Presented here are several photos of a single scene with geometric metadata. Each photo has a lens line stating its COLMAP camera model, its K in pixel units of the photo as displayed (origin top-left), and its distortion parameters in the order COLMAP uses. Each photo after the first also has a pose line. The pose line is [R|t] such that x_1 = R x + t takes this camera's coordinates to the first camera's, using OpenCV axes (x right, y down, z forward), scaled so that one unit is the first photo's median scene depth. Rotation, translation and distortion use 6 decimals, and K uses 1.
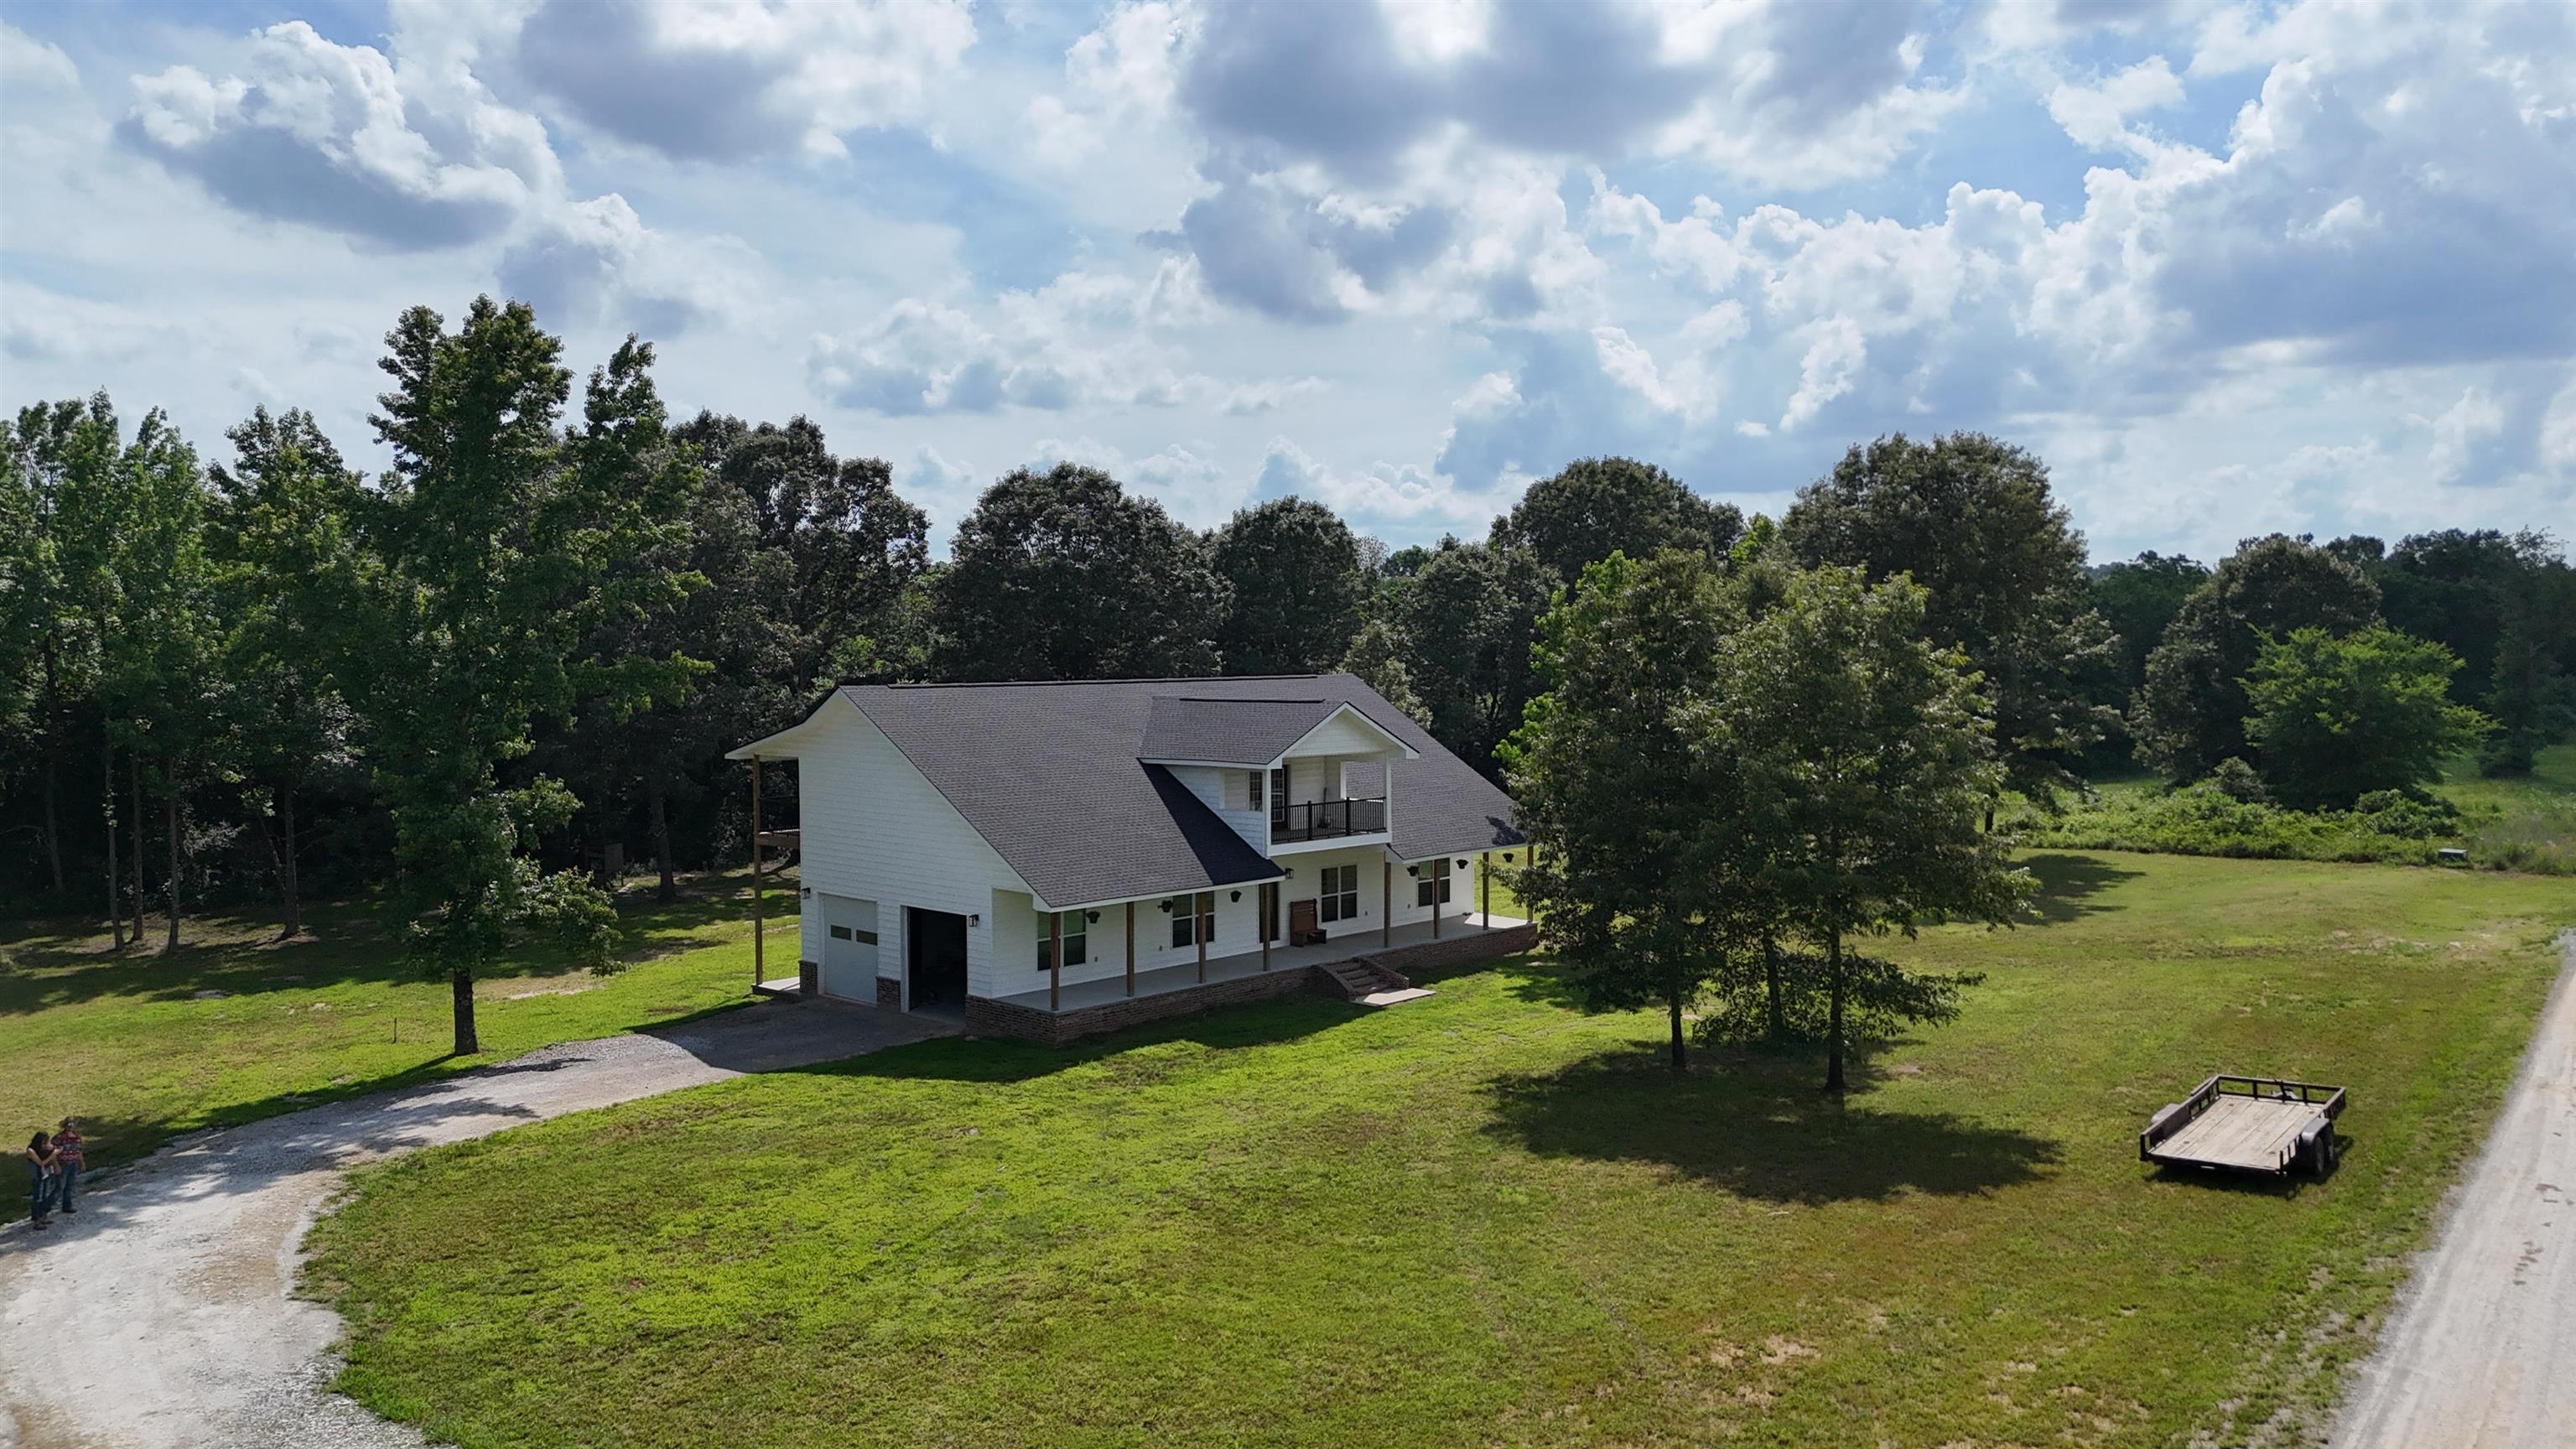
lens RADIAL K [[1900.3, 0, 1288.0], [0, 1900.3, 724.5], [0, 0, 1]] dist [0.074206, -0.059084]
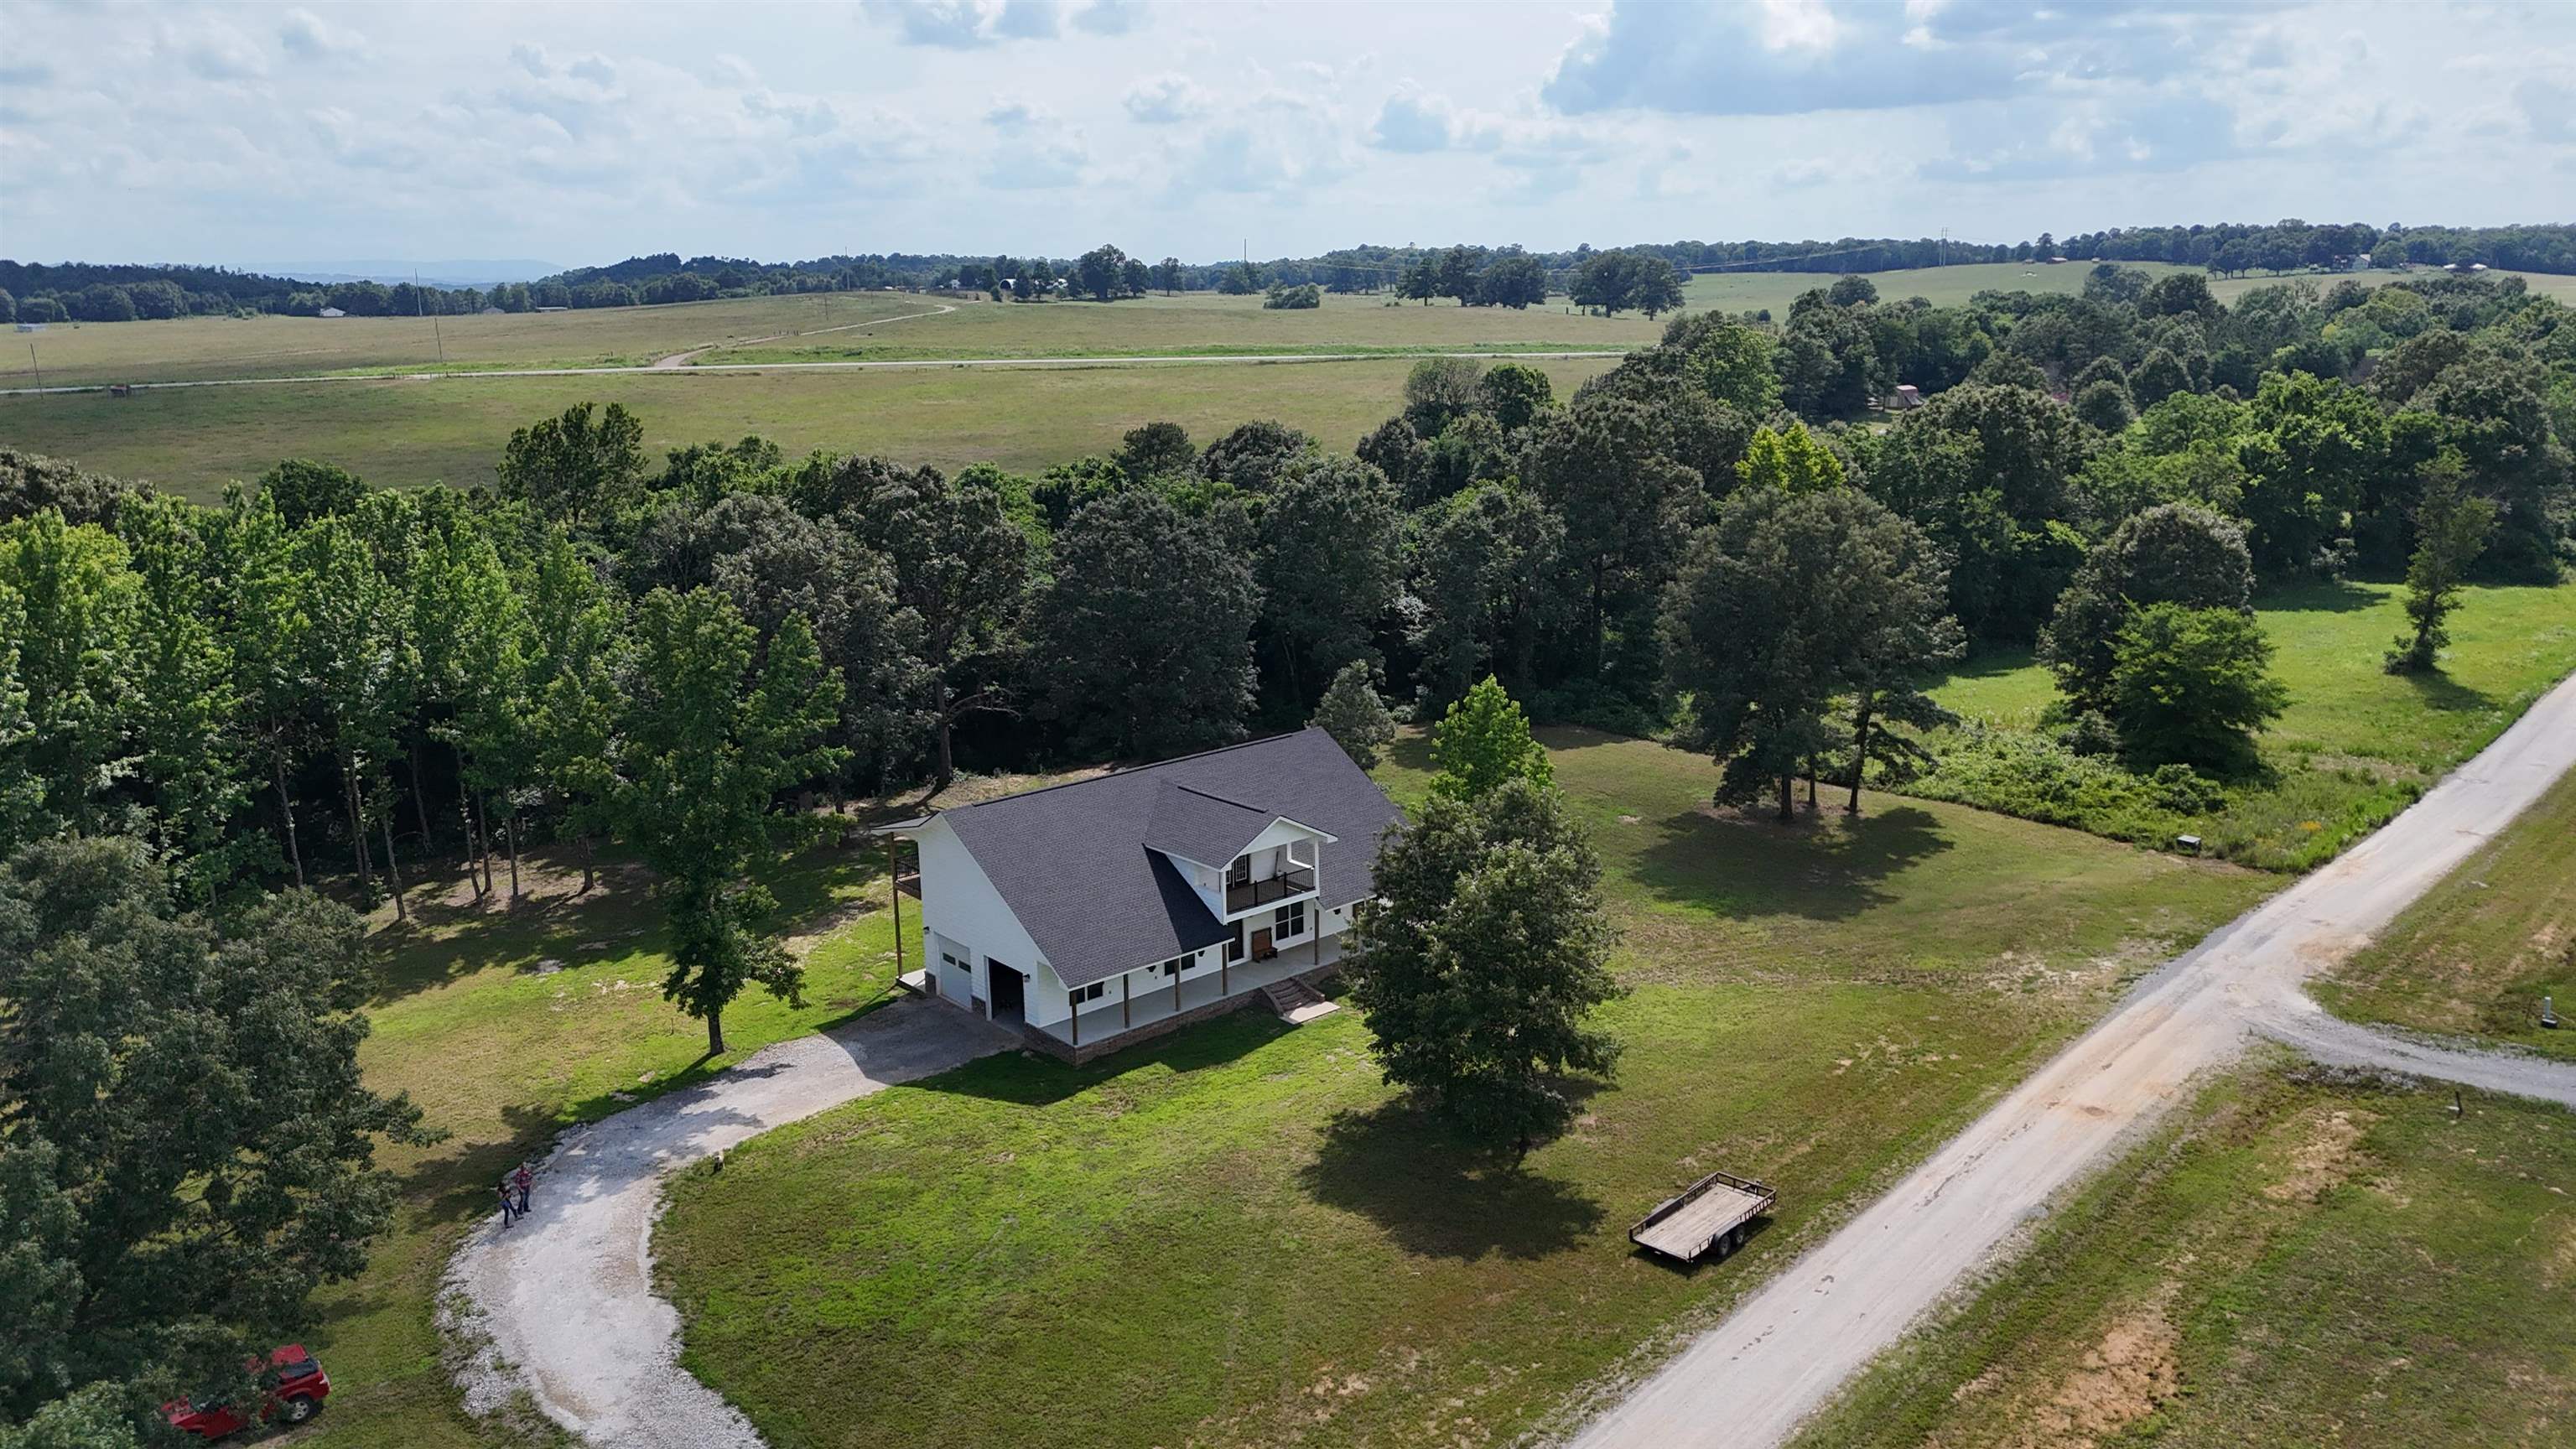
lens RADIAL K [[1900.3, 0, 1288.0], [0, 1900.3, 724.5], [0, 0, 1]] dist [0.074206, -0.059084]
pose [[0.995370, 0.013037, -0.095231, 0.190748], [0.005041, 0.982316, 0.187162, -0.387041], [0.095987, -0.186776, 0.977702, -0.455584]]
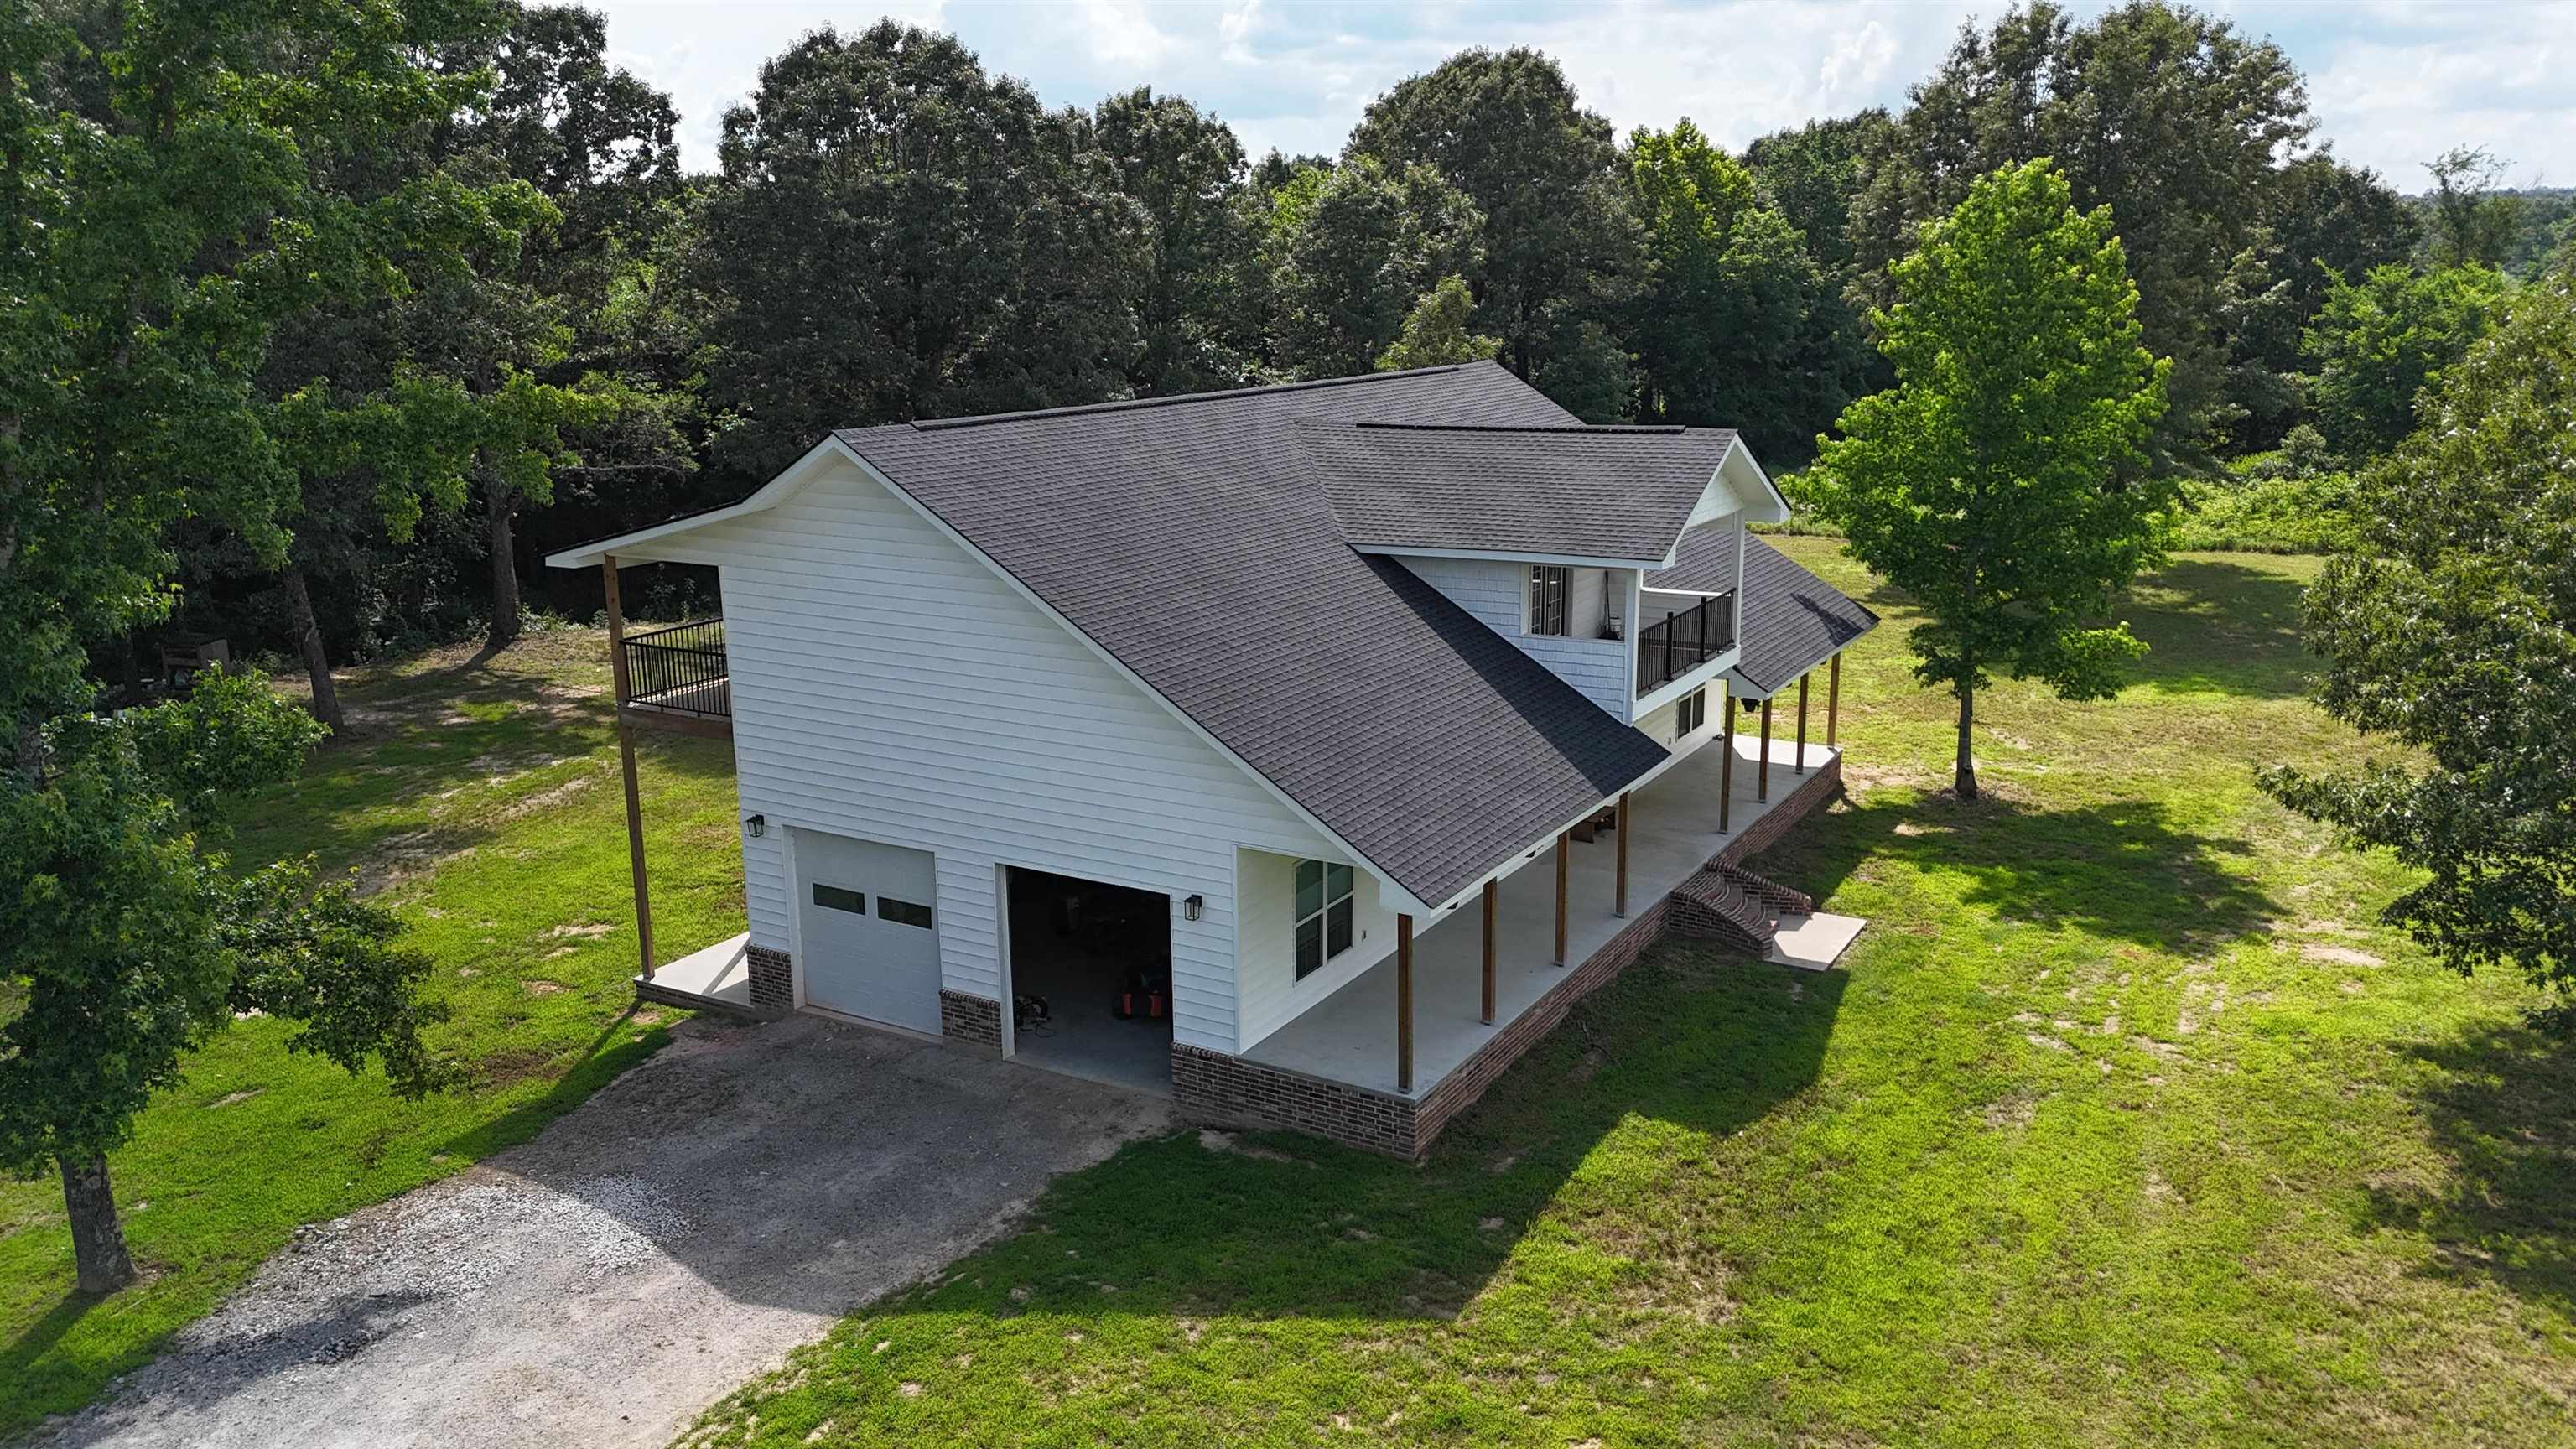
lens RADIAL K [[1900.3, 0, 1288.0], [0, 1900.3, 724.5], [0, 0, 1]] dist [0.074206, -0.059084]
pose [[0.974342, -0.058126, 0.217437, -0.245118], [0.016734, 0.982112, 0.187554, -0.038214], [-0.224449, -0.179103, 0.957886, 0.517560]]
